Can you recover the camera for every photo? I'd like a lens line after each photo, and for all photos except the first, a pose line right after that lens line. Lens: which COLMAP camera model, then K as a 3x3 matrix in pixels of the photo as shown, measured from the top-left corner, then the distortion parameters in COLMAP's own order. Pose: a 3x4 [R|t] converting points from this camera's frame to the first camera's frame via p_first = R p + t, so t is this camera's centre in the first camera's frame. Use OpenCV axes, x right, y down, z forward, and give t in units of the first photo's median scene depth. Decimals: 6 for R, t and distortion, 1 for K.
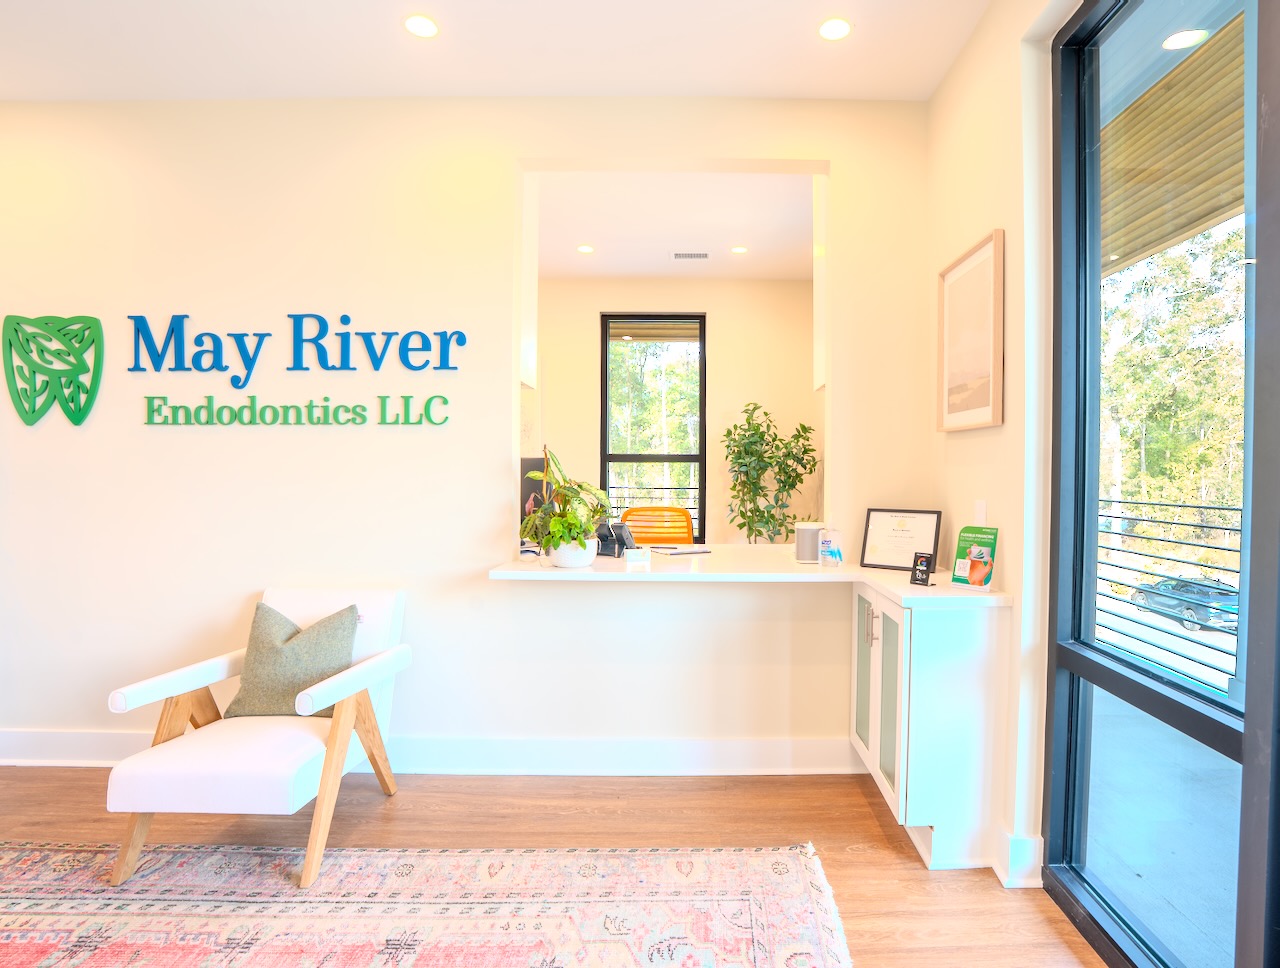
lens RADIAL K [[699.1, 0, 691.6], [0, 699.1, 482.6], [0, 0, 1]] dist [-0.058529, 0.021867]
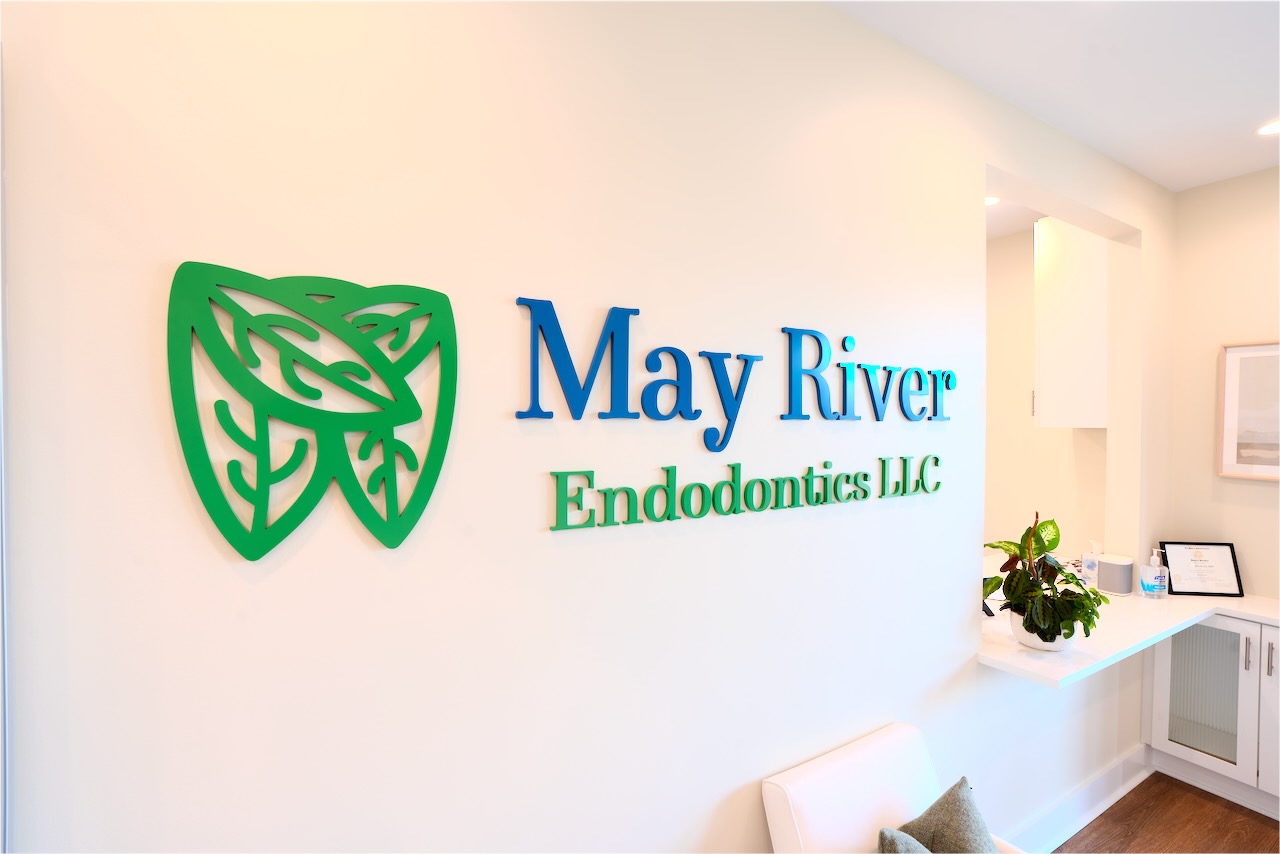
lens RADIAL K [[591.7, 0, 652.5], [0, 591.7, 409.4], [0, 0, 1]] dist [-0.040043, 0.009436]
pose [[0.855895, 0.009798, 0.517057, -0.958895], [0.005455, 0.999594, -0.027972, -0.158778], [-0.517121, 0.026762, 0.855494, 0.611255]]
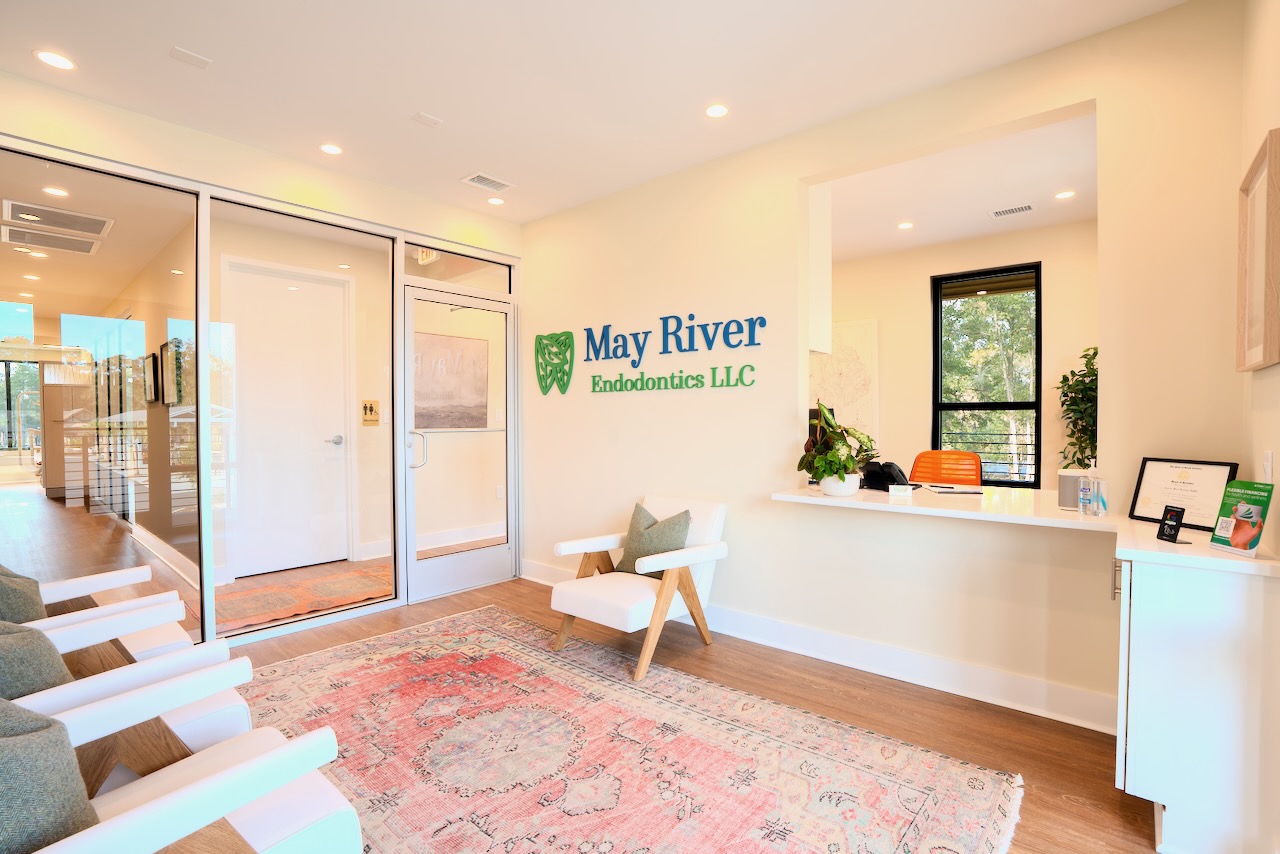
lens RADIAL K [[591.7, 0, 633.8], [0, 591.7, 424.5], [0, 0, 1]] dist [-0.040043, 0.009436]
pose [[0.753776, 0.001479, -0.657130, 0.237220], [-0.005826, 0.999973, -0.004433, 0.000000], [0.657106, 0.007170, 0.753764, -0.035685]]
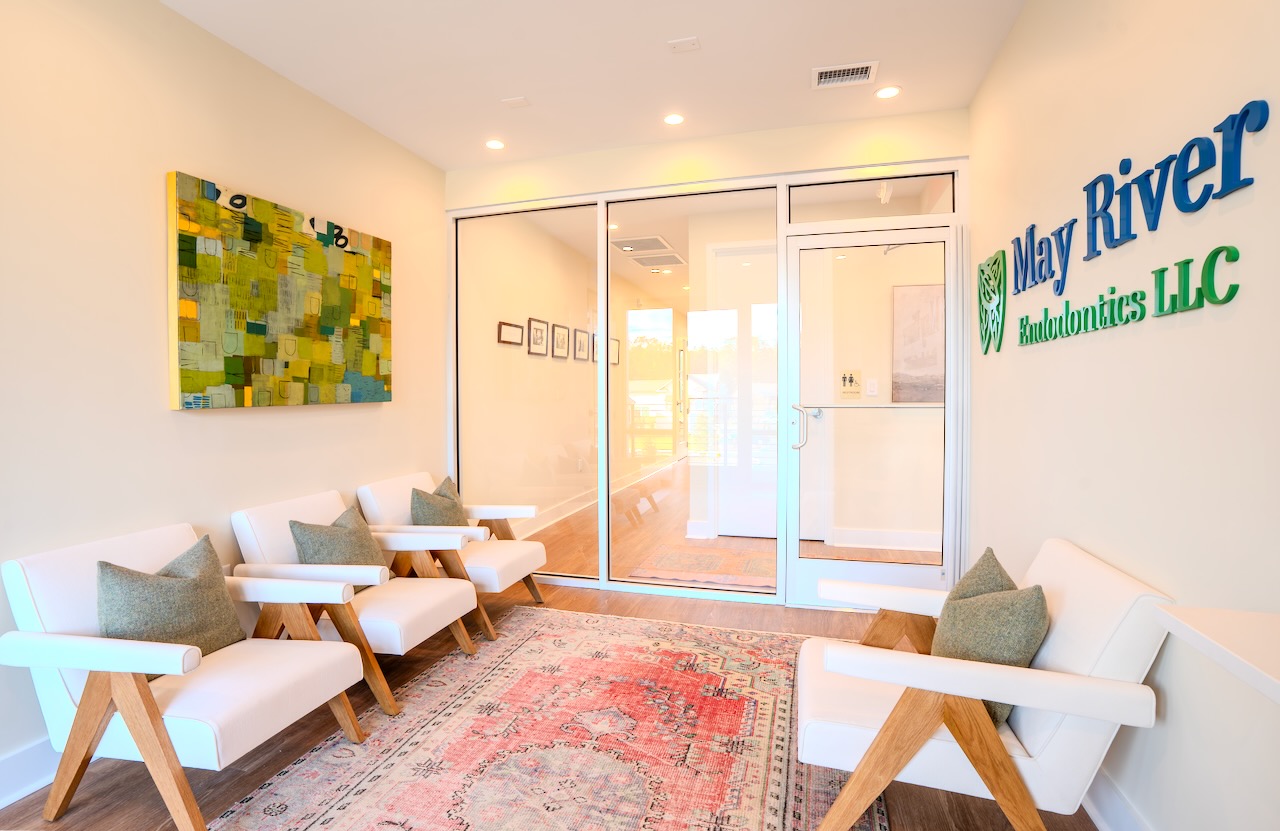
lens RADIAL K [[595.9, 0, 636.5], [0, 595.9, 405.1], [0, 0, 1]] dist [-0.032252, 0.005227]
pose [[-0.277427, 0.018402, -0.960570, 0.173222], [-0.007325, 0.999747, 0.021268, -0.013716], [0.960719, 0.012936, -0.277222, 0.703720]]
